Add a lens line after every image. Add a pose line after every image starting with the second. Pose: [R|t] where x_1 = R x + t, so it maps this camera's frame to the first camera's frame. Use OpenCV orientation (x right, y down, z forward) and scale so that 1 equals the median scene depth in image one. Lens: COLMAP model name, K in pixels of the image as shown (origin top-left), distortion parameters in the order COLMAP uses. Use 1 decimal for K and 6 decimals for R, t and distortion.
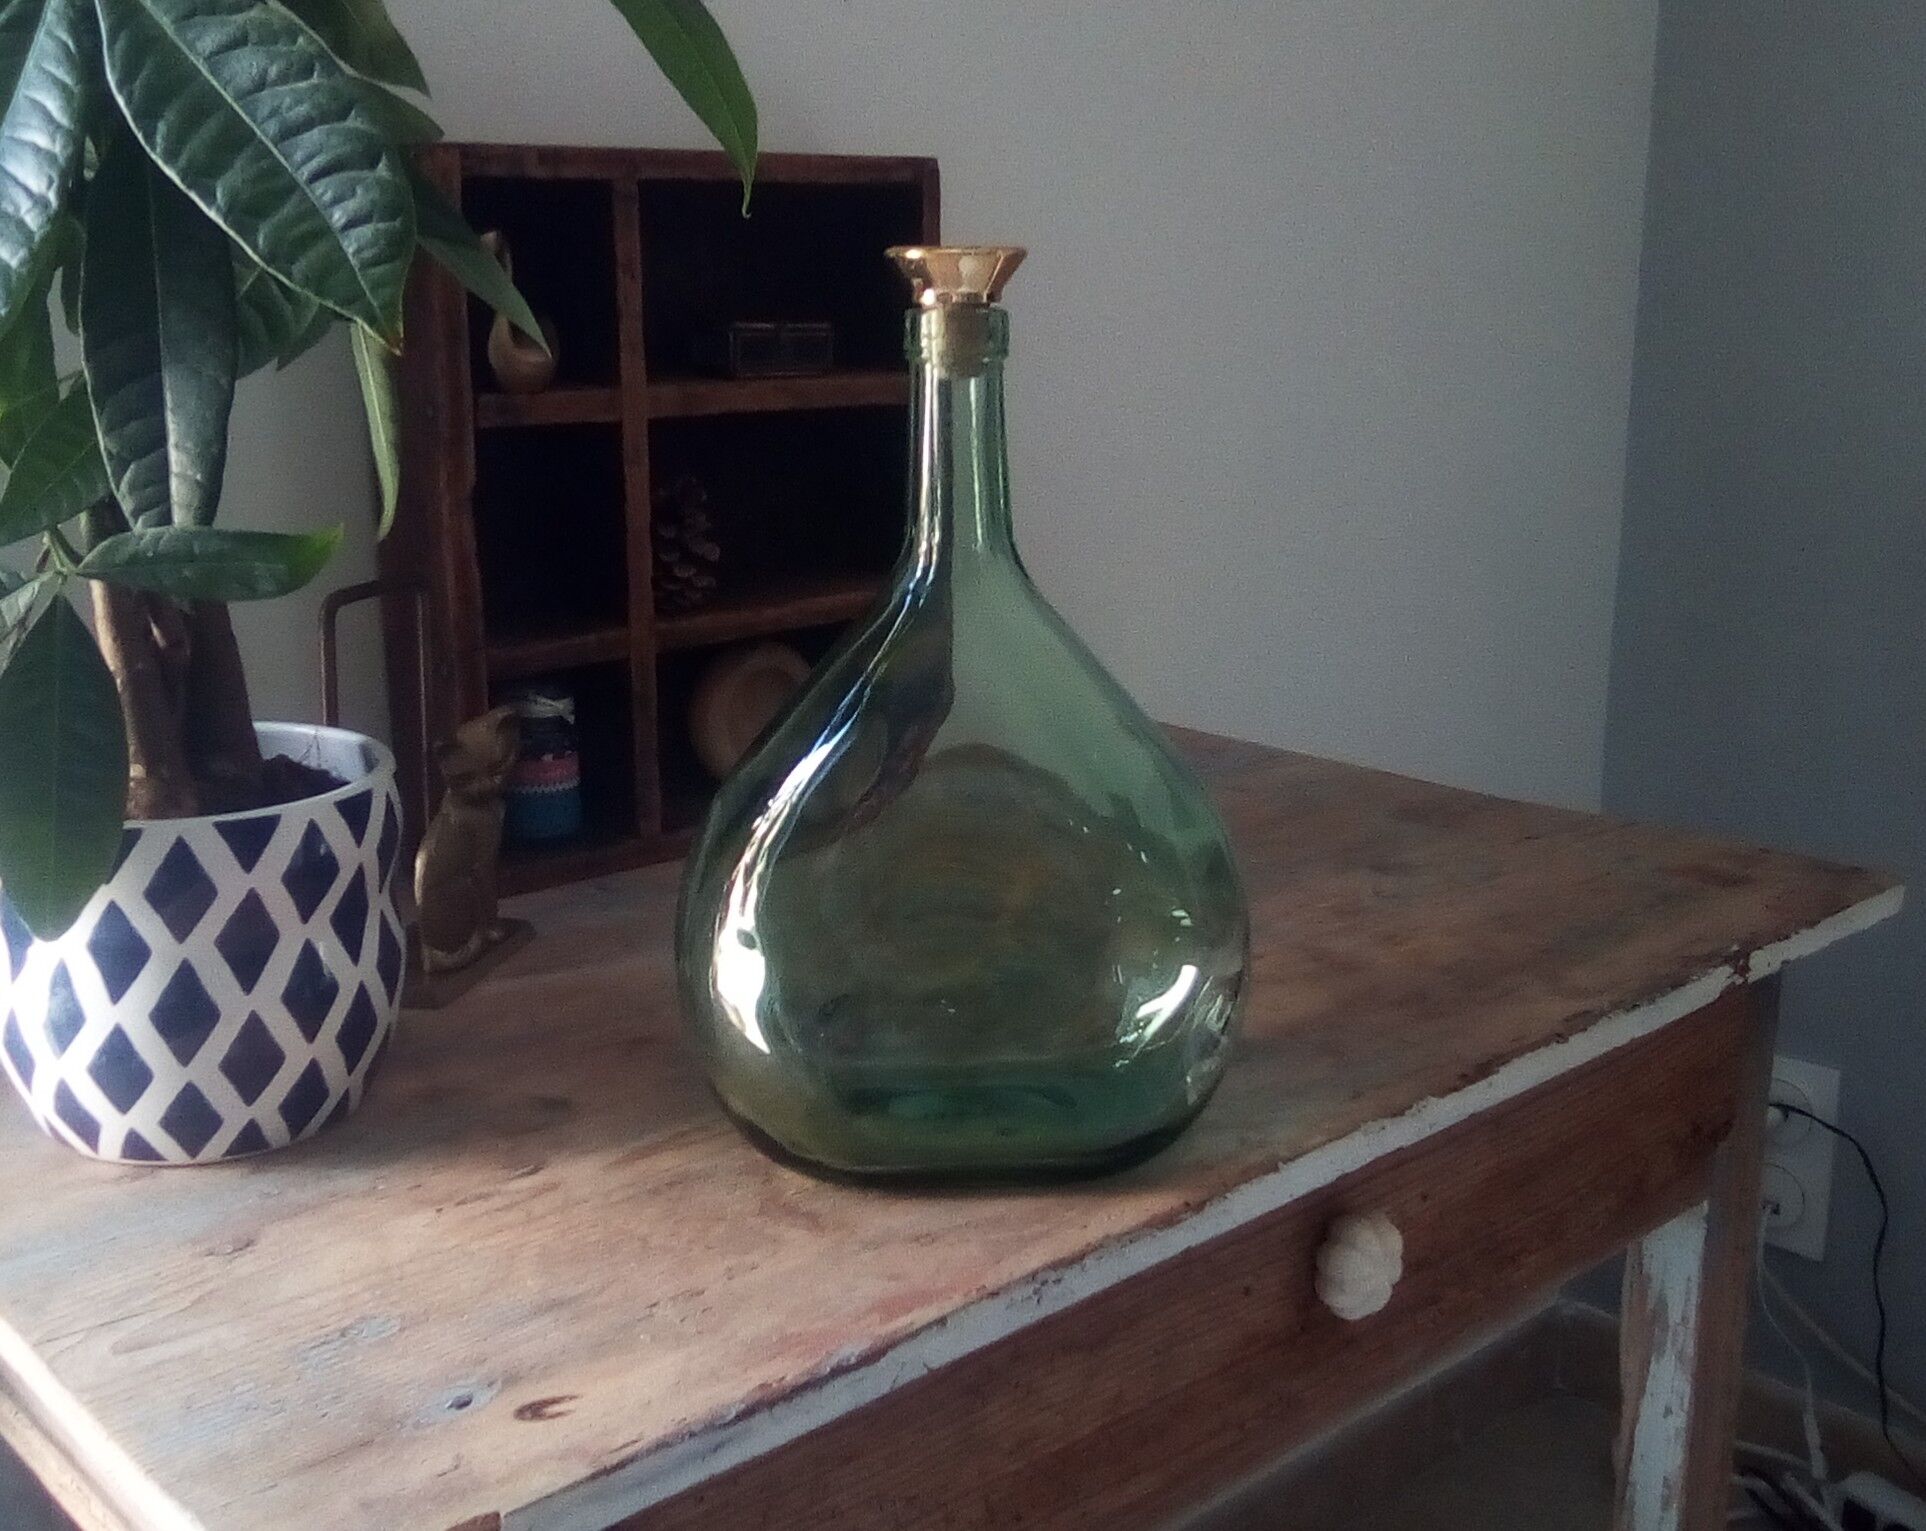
lens RADIAL K [[2082.2, 0, 905.7], [0, 2082.2, 712.7], [0, 0, 1]] dist [-0.004186, -0.017945]
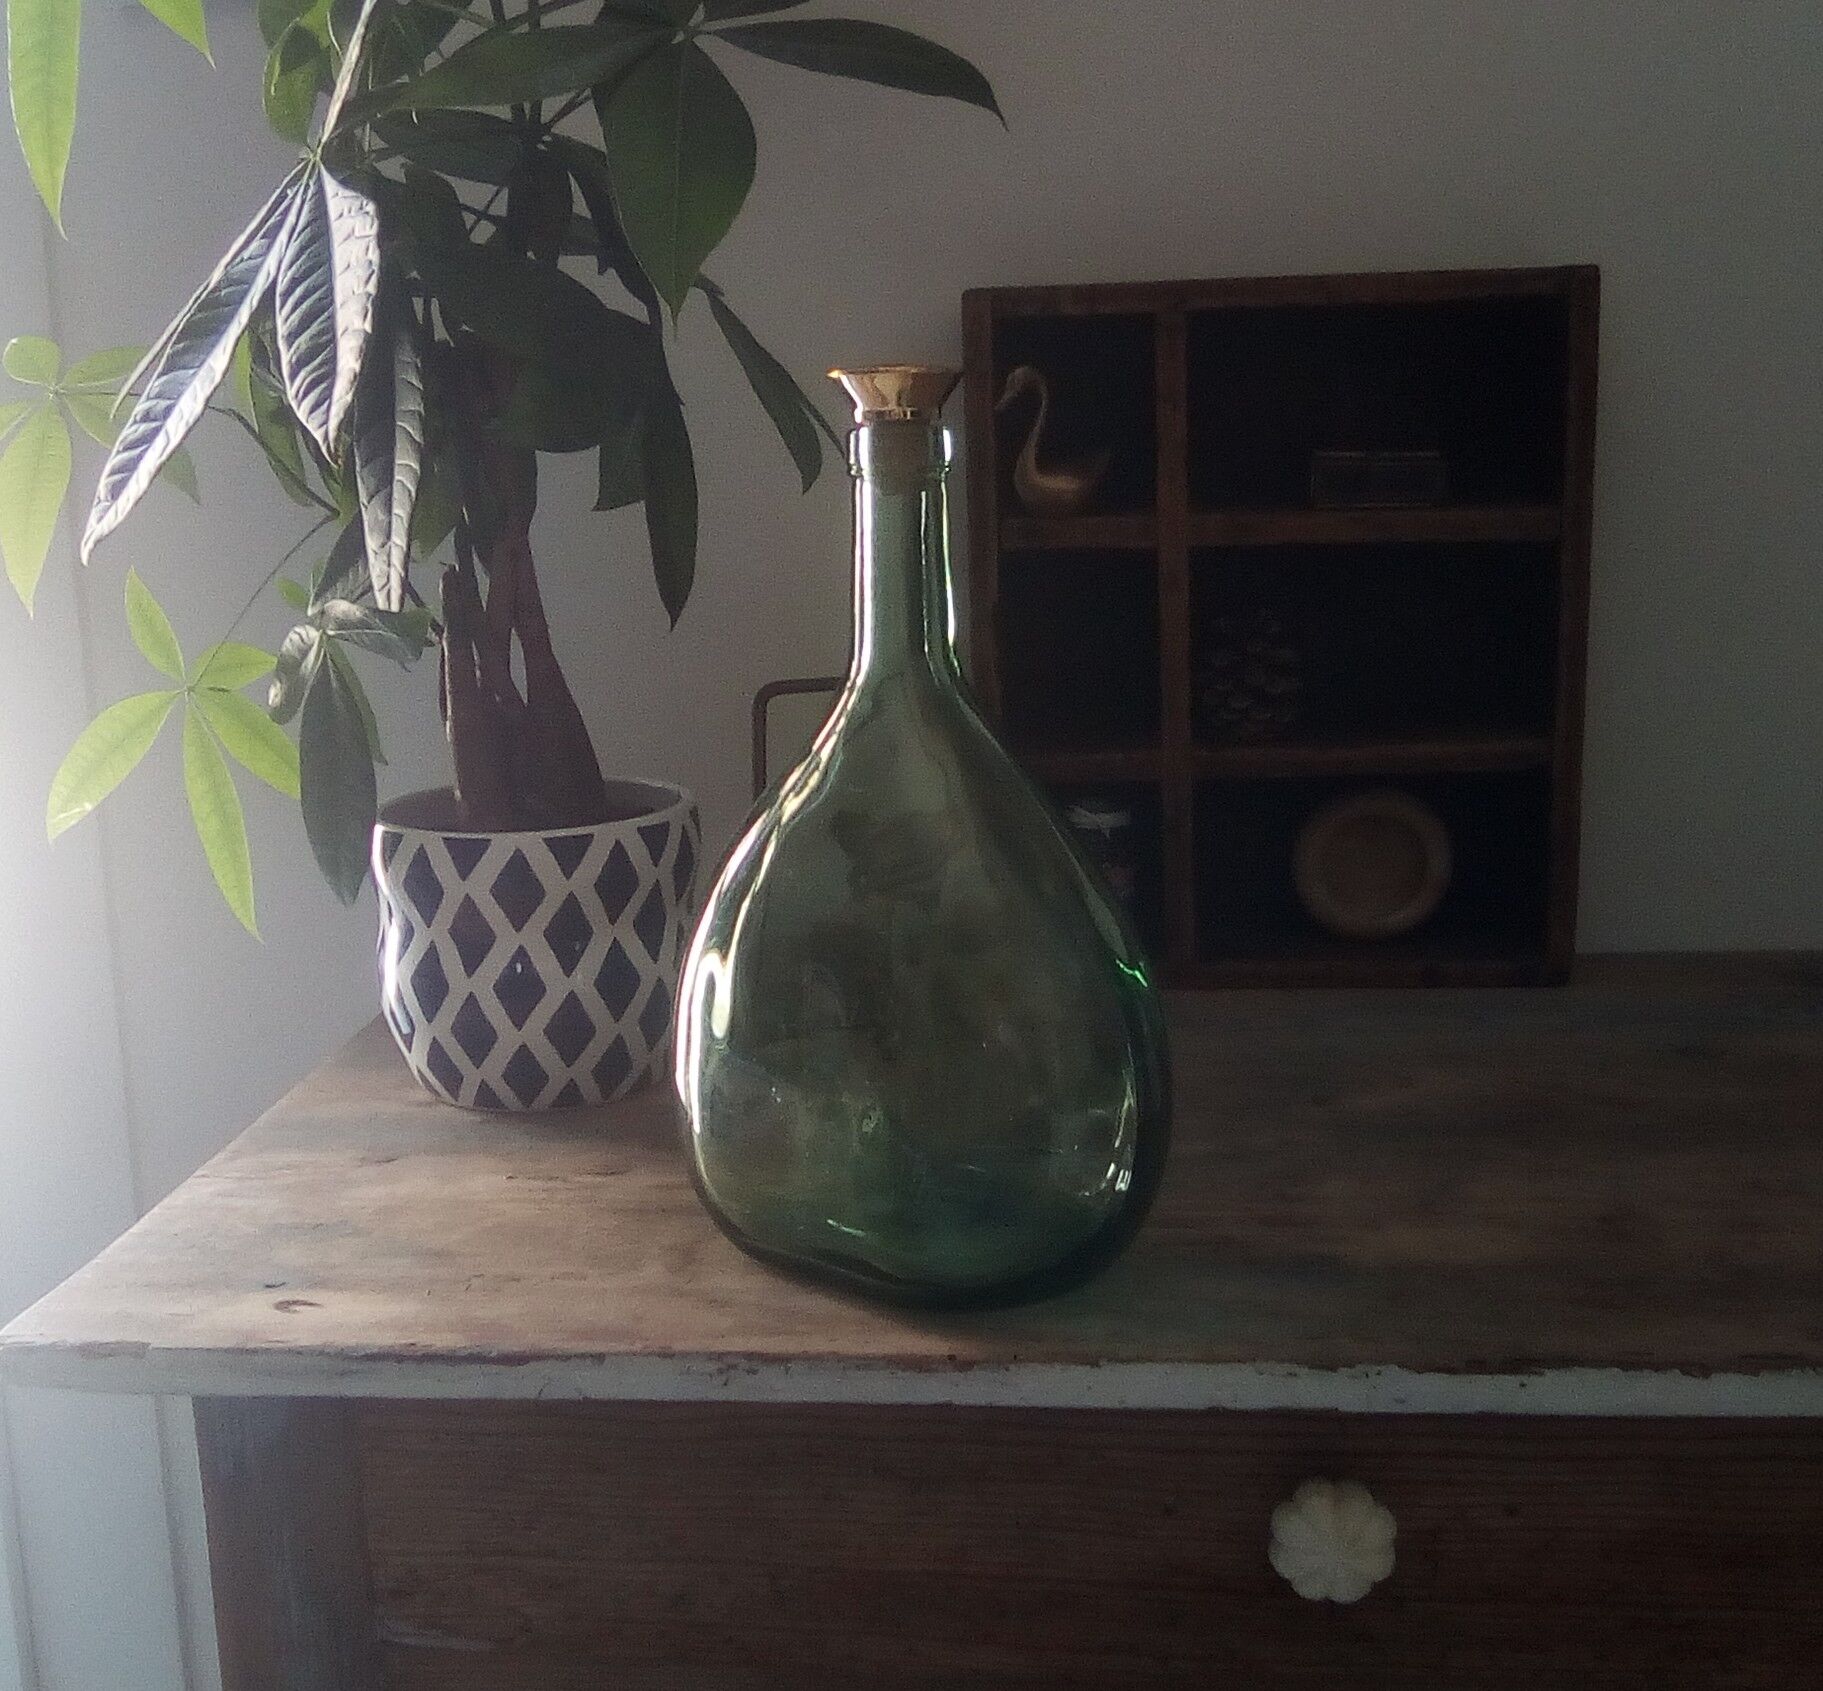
lens RADIAL K [[2091.9, 0, 911.5], [0, 2091.9, 845.5], [0, 0, 1]] dist [-0.011618, -0.019223]
pose [[0.685440, 0.121490, -0.717922, 0.768445], [-0.129053, 0.990642, 0.044427, -0.036447], [0.716601, 0.062198, 0.694705, 0.299457]]
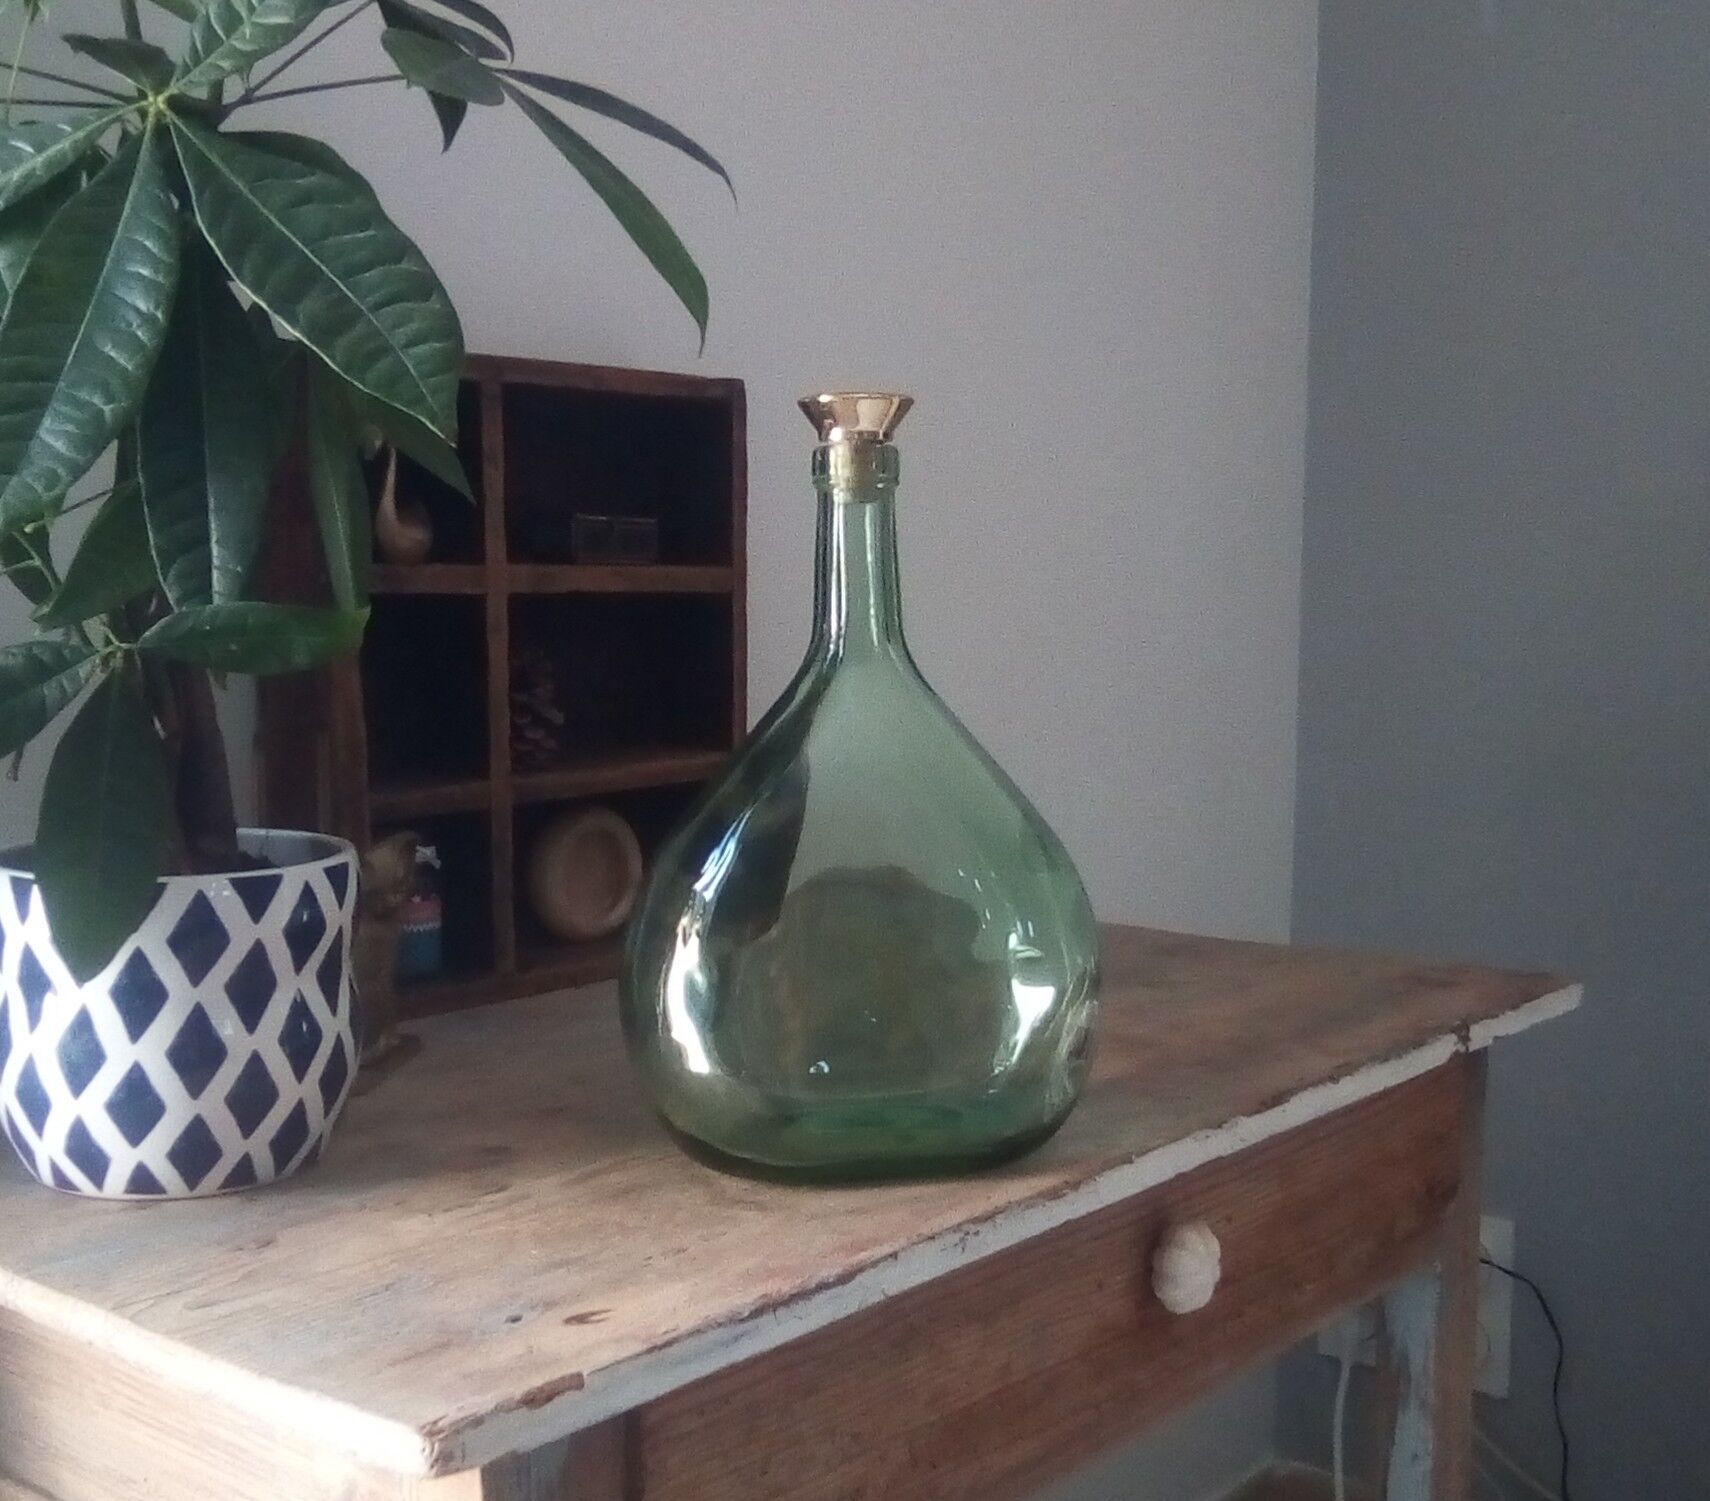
lens RADIAL K [[2085.2, 0, 854.2], [0, 2085.2, 827.9], [0, 0, 1]] dist [-0.008752, 0.006687]
pose [[0.988726, -0.016874, 0.148783, -0.157314], [0.031049, 0.995138, -0.093471, 0.138915], [-0.146482, 0.097036, 0.984442, -0.177465]]
